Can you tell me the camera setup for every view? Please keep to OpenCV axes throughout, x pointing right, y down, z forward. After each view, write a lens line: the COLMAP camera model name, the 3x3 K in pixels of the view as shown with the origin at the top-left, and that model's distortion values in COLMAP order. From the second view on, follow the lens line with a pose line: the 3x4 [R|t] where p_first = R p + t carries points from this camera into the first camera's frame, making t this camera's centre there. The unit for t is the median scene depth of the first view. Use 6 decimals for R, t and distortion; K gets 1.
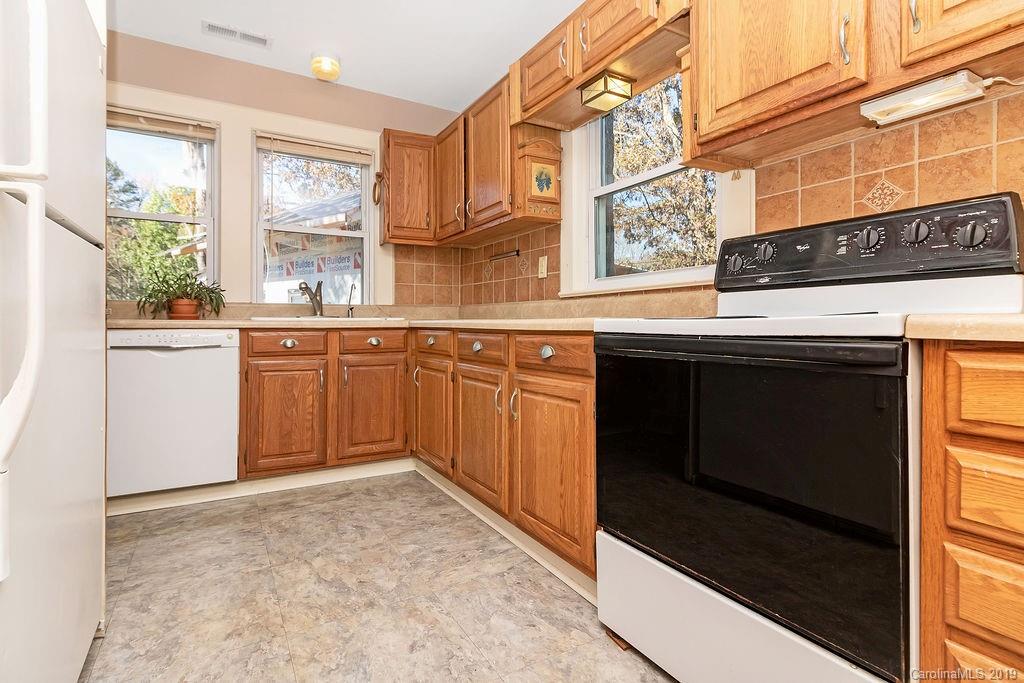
lens RADIAL K [[480.6, 0, 485.4], [0, 480.6, 323.4], [0, 0, 1]] dist [0.003676, 0.000440]
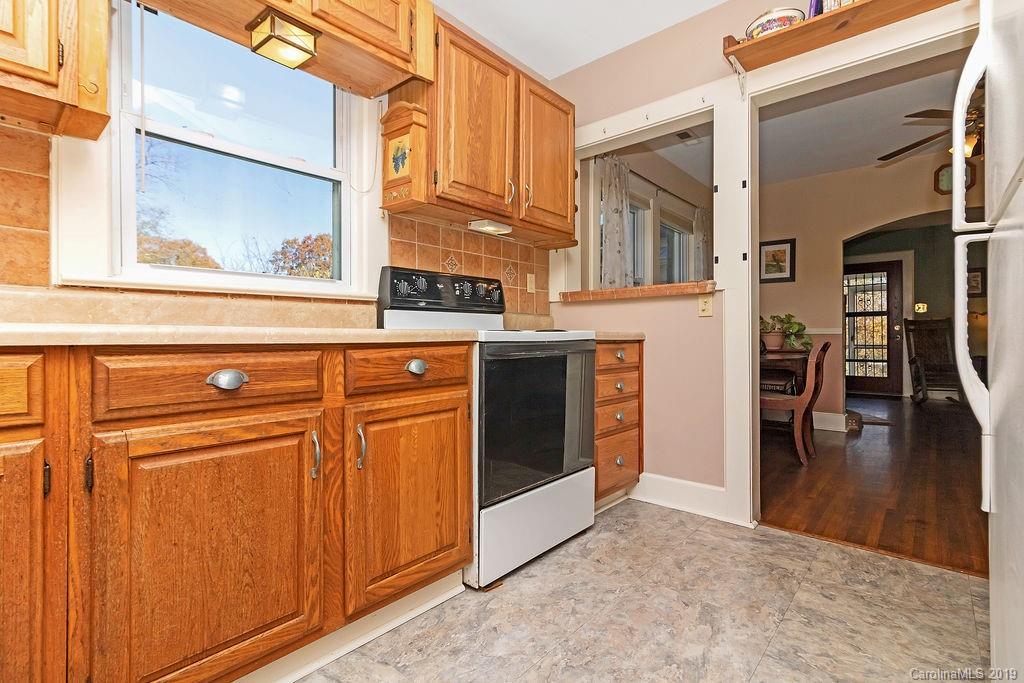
lens RADIAL K [[480.6, 0, 507.4], [0, 480.6, 338.4], [0, 0, 1]] dist [0.003676, 0.000440]
pose [[-0.331397, -0.001259, 0.943490, -0.771273], [0.004854, 0.999984, 0.003039, 0.006593], [-0.943479, 0.005587, -0.331386, 1.154634]]
